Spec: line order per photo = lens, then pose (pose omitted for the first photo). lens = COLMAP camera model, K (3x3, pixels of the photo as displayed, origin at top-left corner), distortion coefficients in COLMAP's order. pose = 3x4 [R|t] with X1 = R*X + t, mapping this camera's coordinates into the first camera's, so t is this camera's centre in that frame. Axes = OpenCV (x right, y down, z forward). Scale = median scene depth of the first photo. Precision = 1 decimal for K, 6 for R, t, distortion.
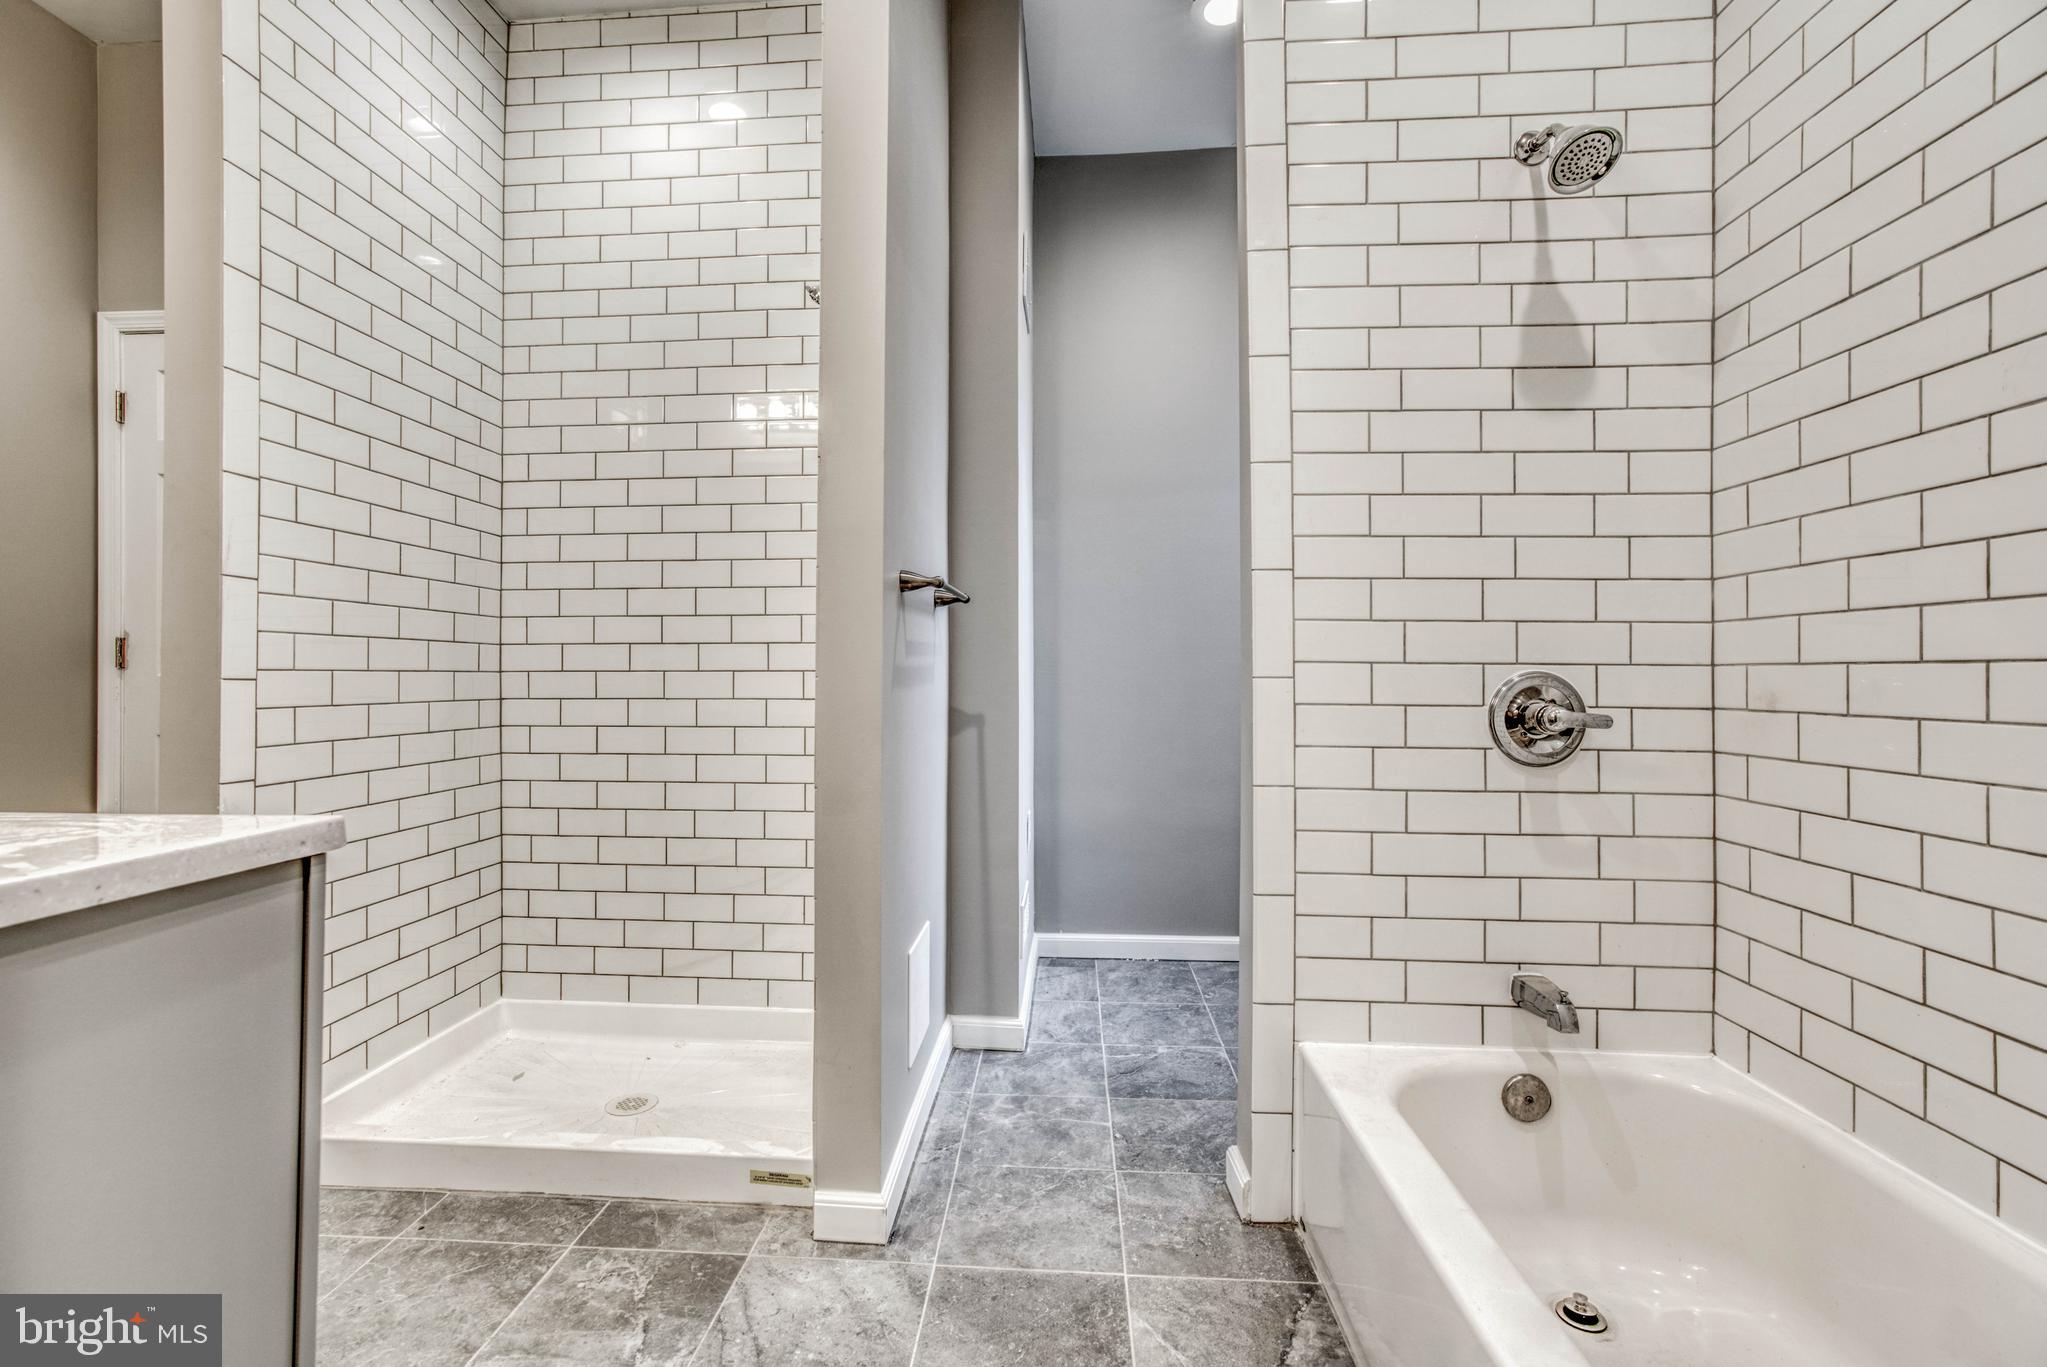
lens RADIAL K [[915.3, 0, 1004.0], [0, 915.3, 677.6], [0, 0, 1]] dist [-0.020524, 0.016613]
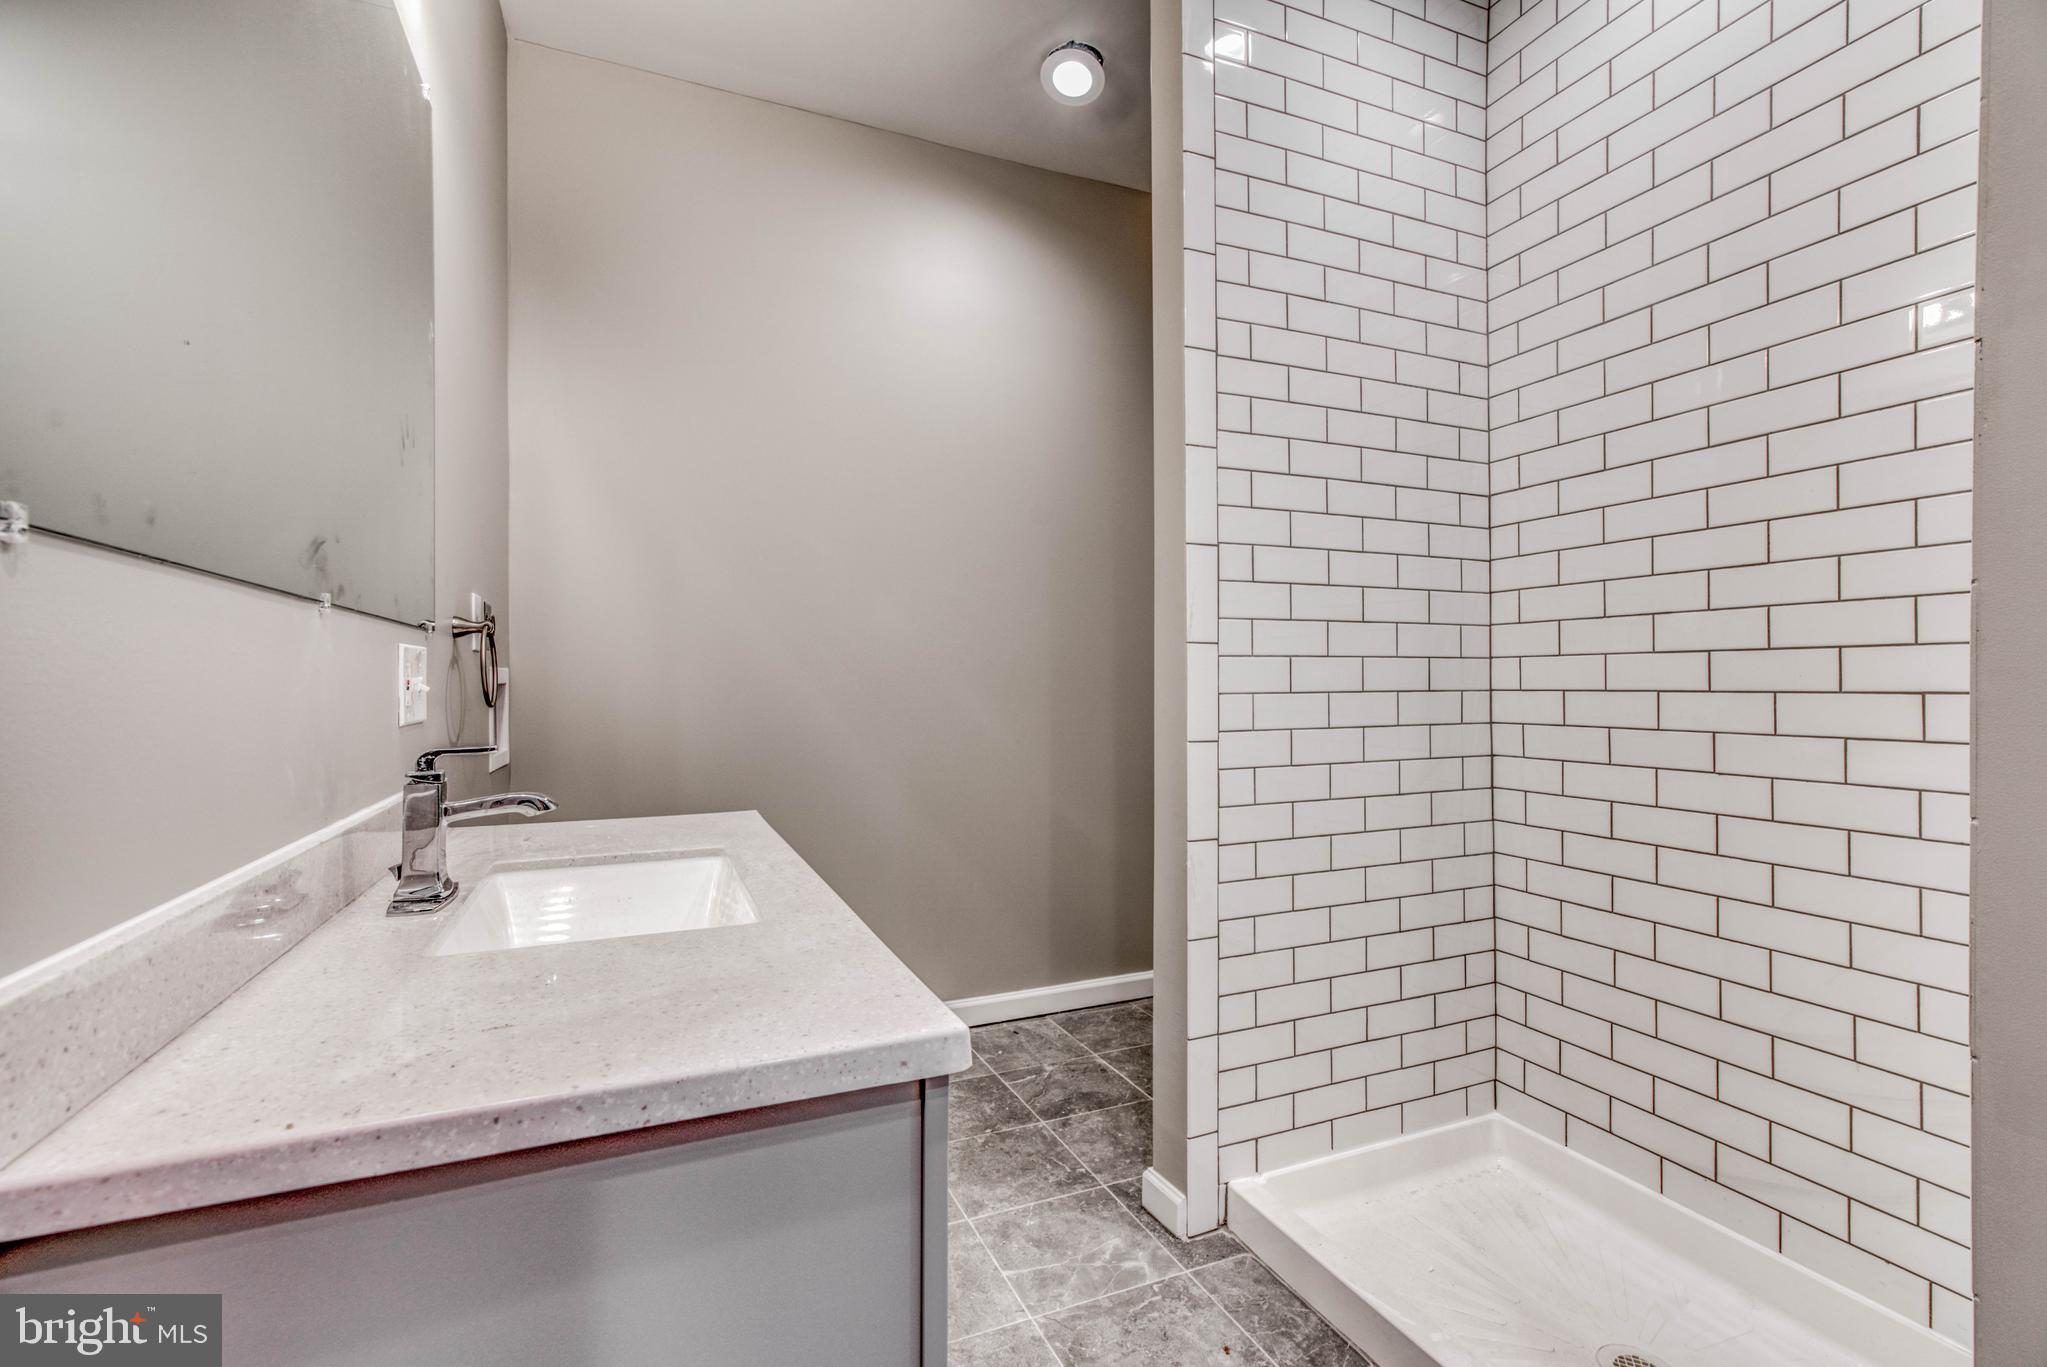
lens RADIAL K [[915.3, 0, 1004.0], [0, 915.3, 677.6], [0, 0, 1]] dist [-0.020524, 0.016613]
pose [[0.450045, -0.004305, -0.892996, -0.008056], [0.003225, 0.999990, -0.003196, -0.048404], [0.893000, -0.001441, 0.450054, 0.233600]]
